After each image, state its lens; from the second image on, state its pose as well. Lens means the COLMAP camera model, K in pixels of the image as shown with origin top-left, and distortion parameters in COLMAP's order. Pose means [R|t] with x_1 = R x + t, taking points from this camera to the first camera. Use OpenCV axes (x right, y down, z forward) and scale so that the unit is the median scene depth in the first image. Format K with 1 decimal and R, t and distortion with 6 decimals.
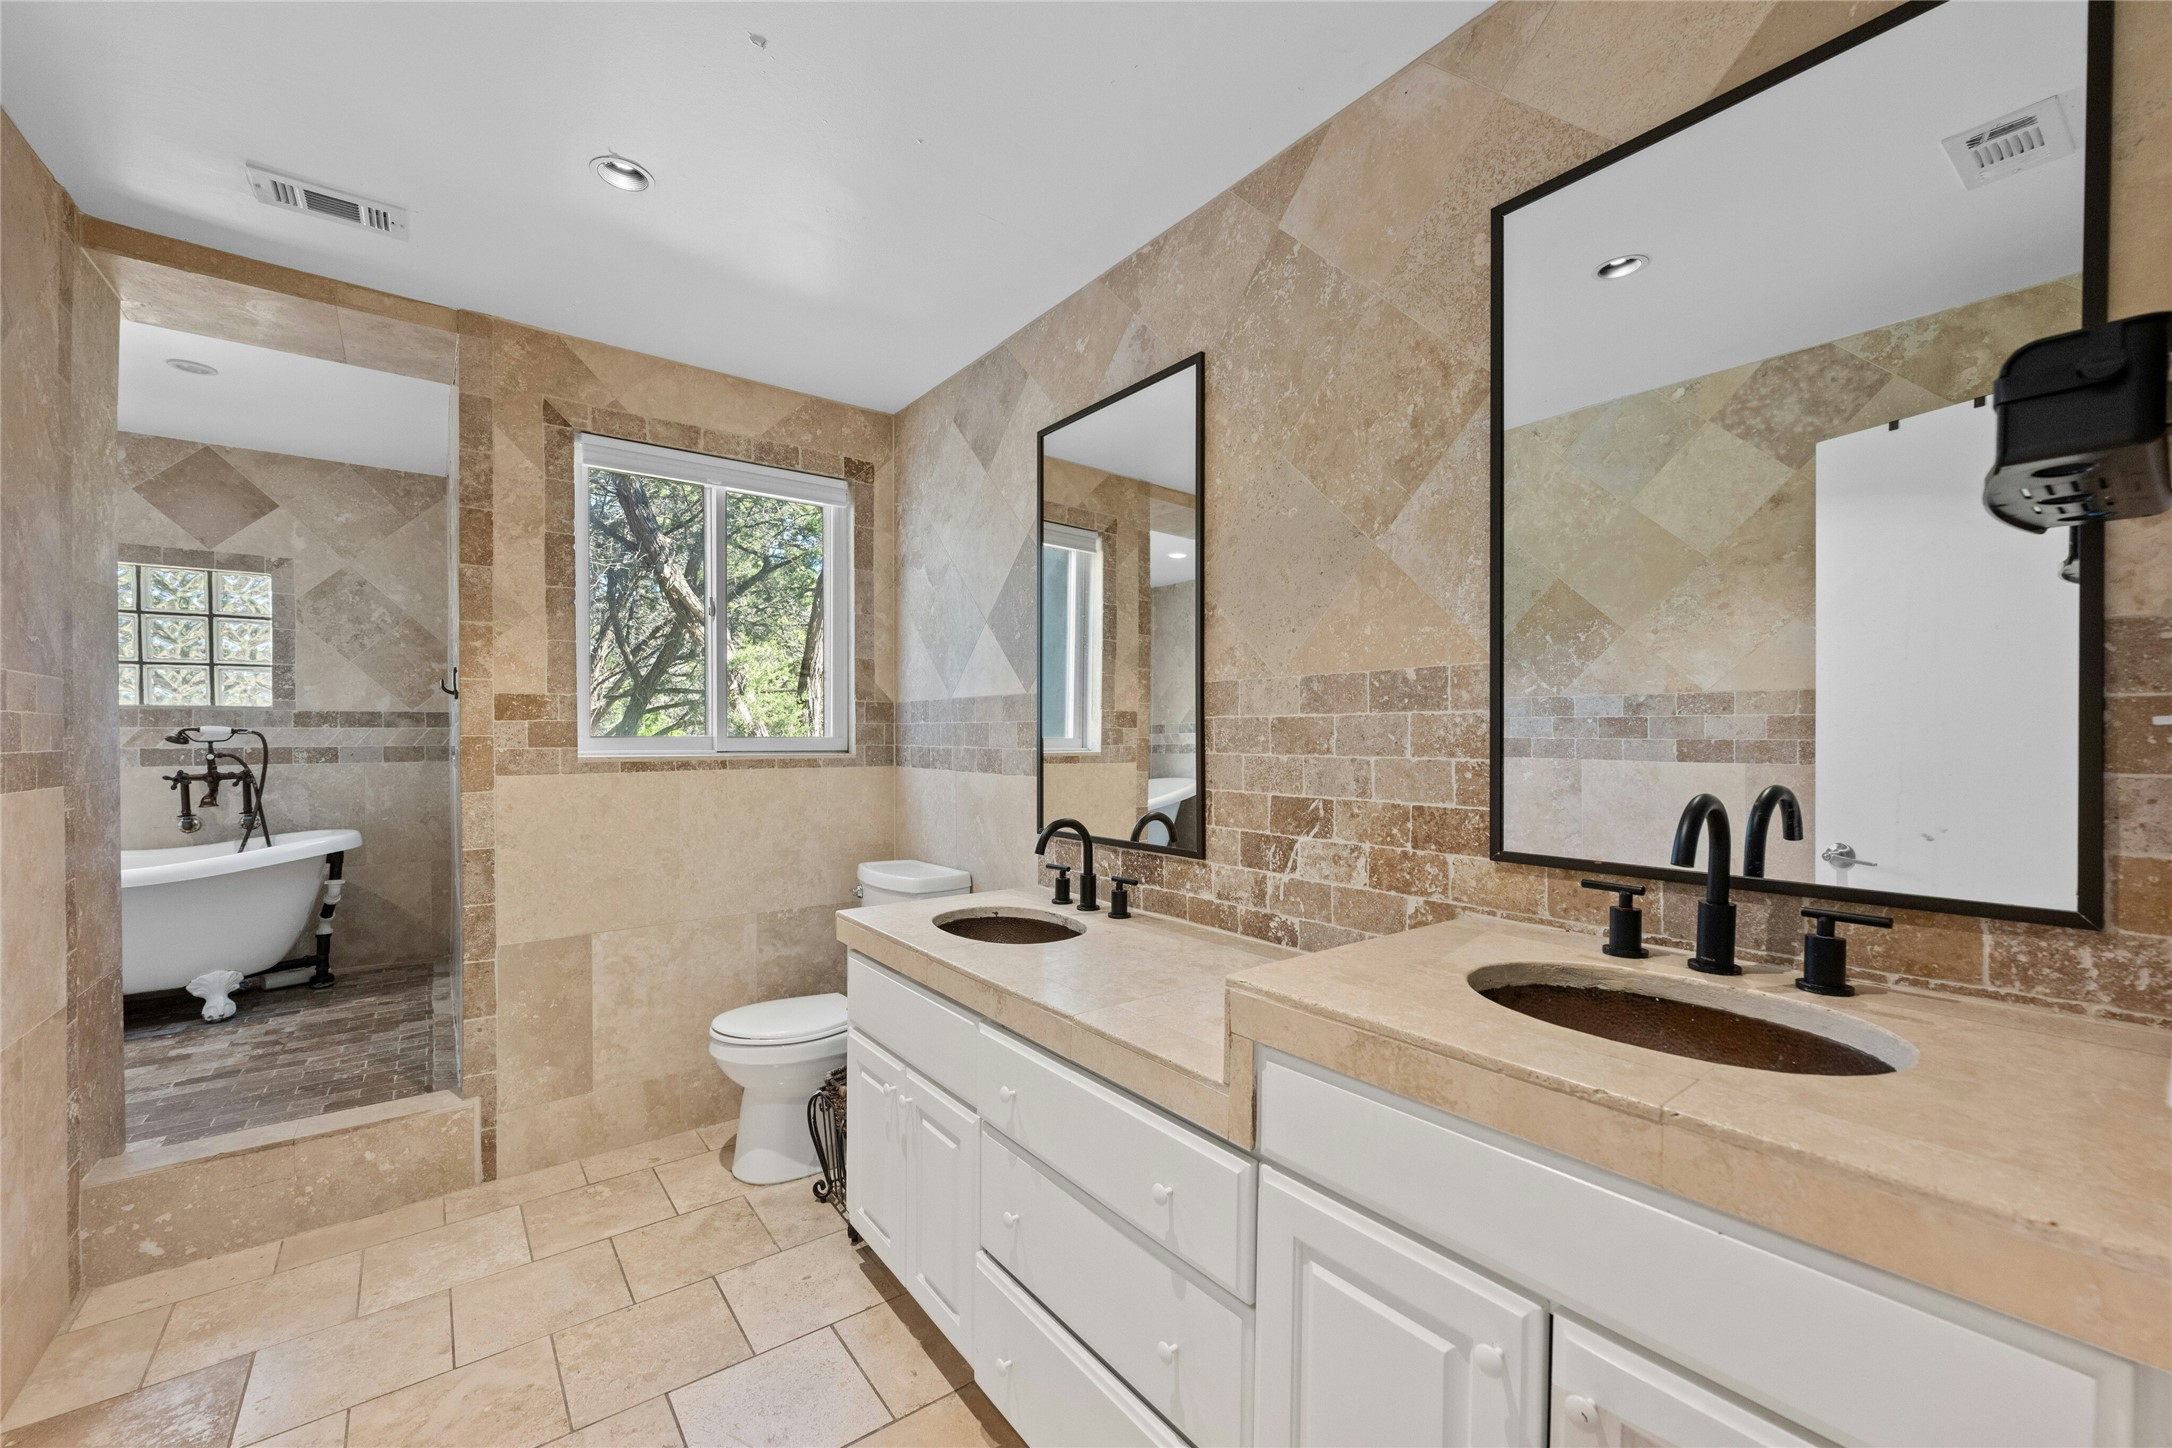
lens RADIAL K [[862.6, 0, 1084.0], [0, 862.6, 739.4], [0, 0, 1]] dist [0.000729, -0.000188]
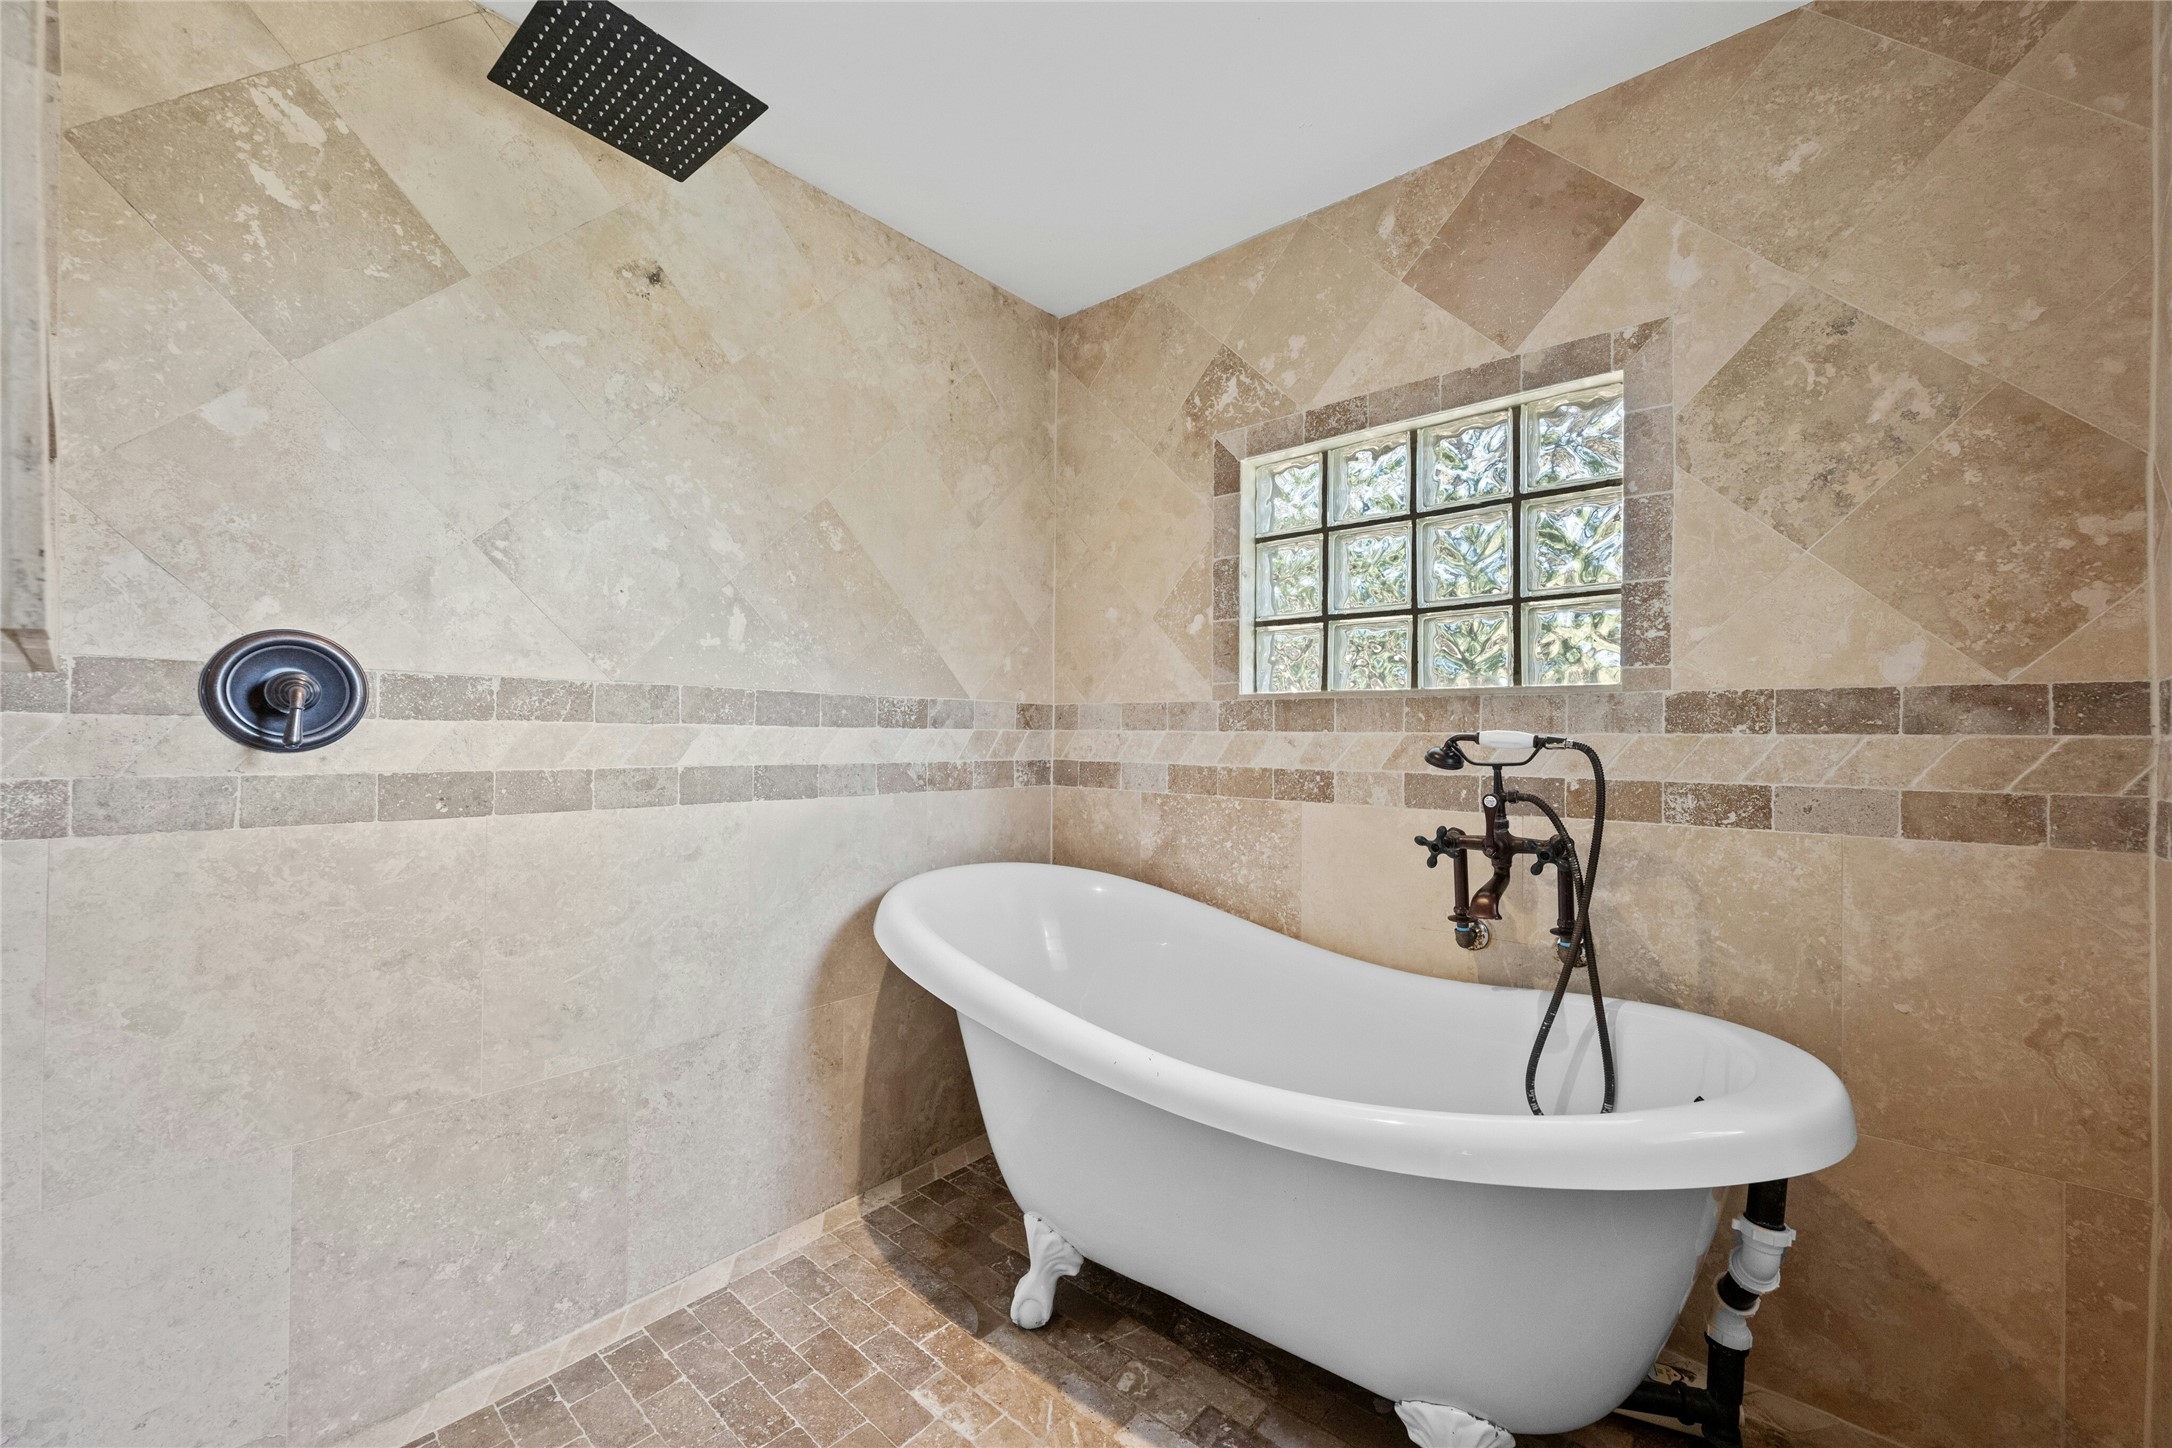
lens RADIAL K [[862.6, 0, 1086.2], [0, 862.6, 732.6], [0, 0, 1]] dist [0.000729, -0.000188]
pose [[0.207063, 0.007579, -0.978298, -0.572831], [-0.011880, 0.999916, 0.005232, -0.013001], [0.978255, 0.010539, 0.207135, 0.646618]]
